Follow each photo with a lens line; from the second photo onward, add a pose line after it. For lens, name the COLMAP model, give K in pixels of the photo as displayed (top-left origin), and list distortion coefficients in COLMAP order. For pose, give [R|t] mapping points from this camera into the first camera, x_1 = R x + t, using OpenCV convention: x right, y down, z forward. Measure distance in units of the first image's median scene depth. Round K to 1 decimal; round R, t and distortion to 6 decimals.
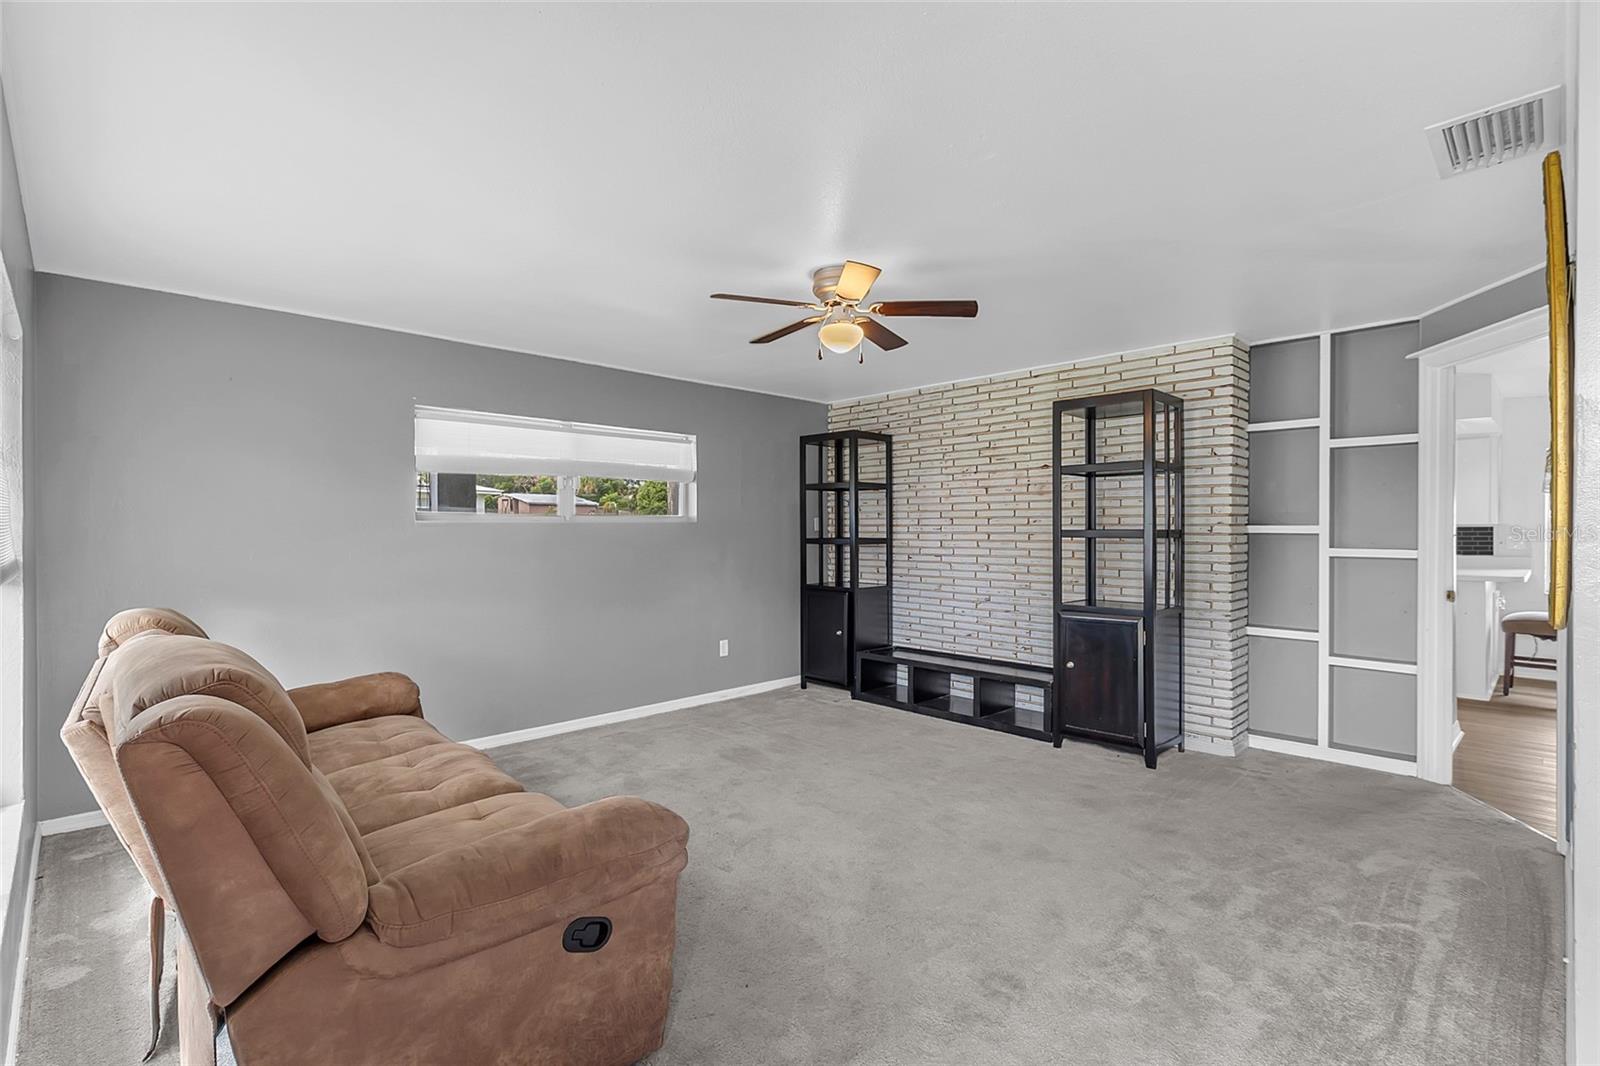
lens RADIAL K [[729.6, 0, 833.6], [0, 729.6, 539.1], [0, 0, 1]] dist [0.000195, 0.000017]
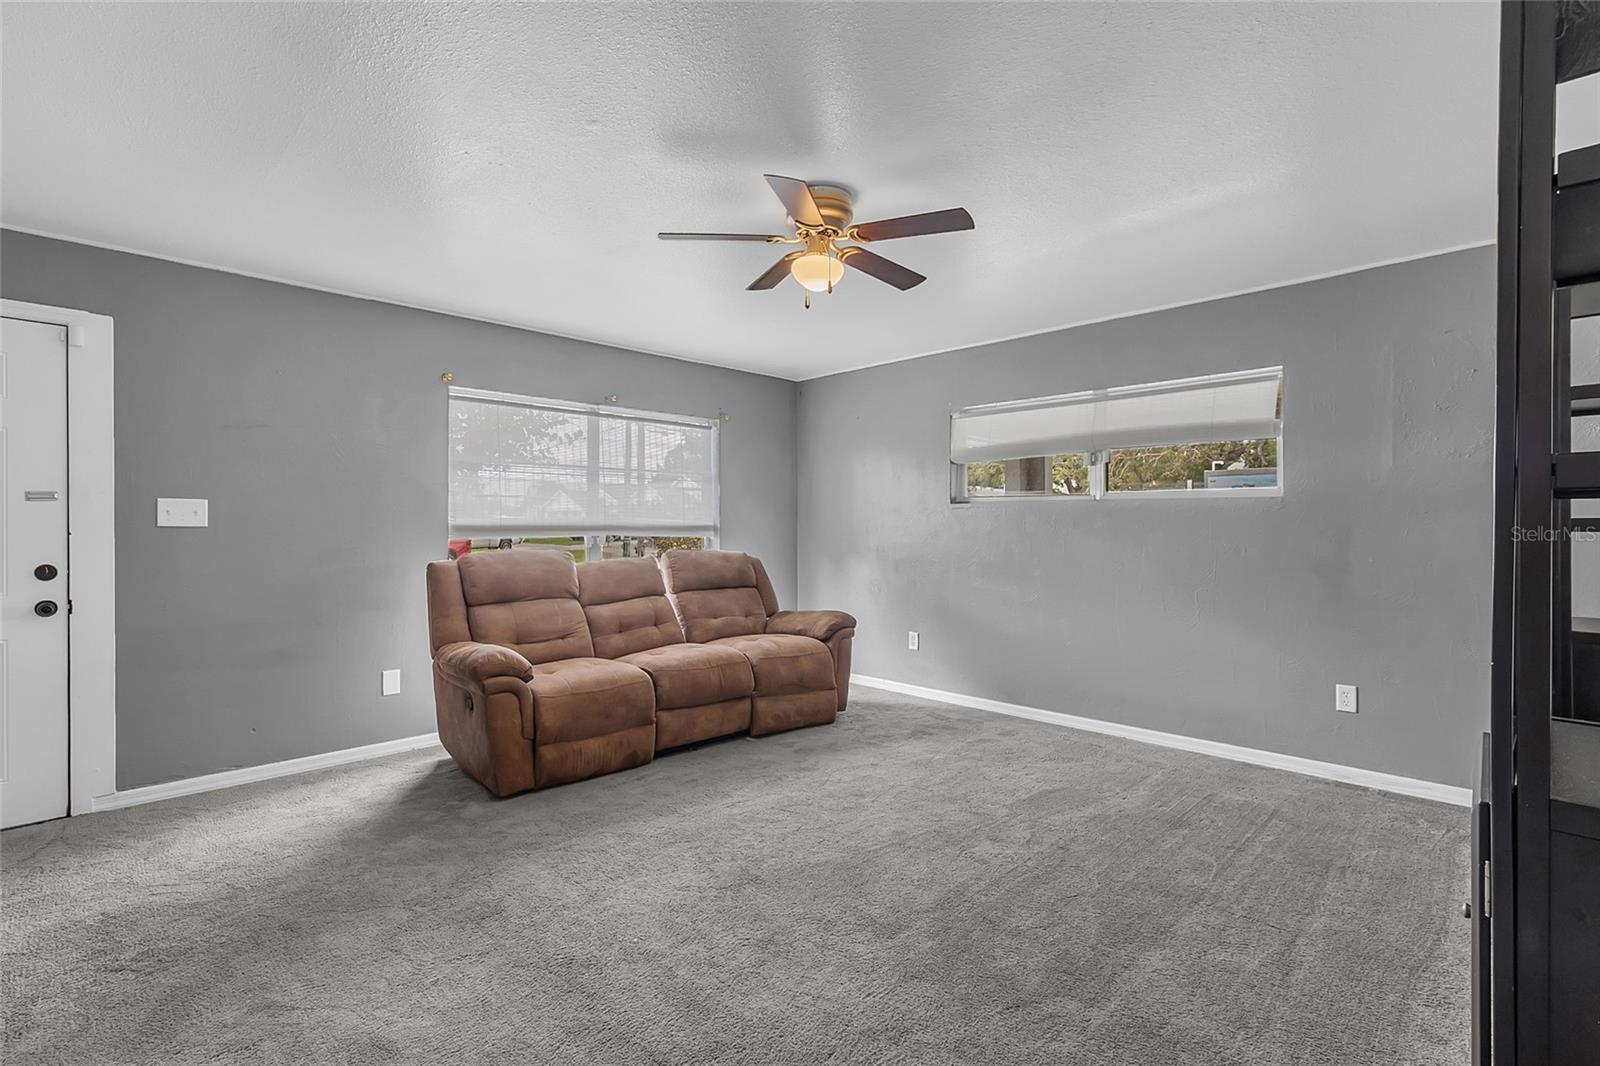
lens RADIAL K [[762.3, 0, 796.3], [0, 762.3, 525.0], [0, 0, 1]] dist [0.000290, 0.000030]
pose [[-0.021248, -0.003565, -0.999768, 0.597313], [-0.008454, 0.999959, -0.003386, 0.015136], [0.999739, 0.008380, -0.021277, 0.661241]]
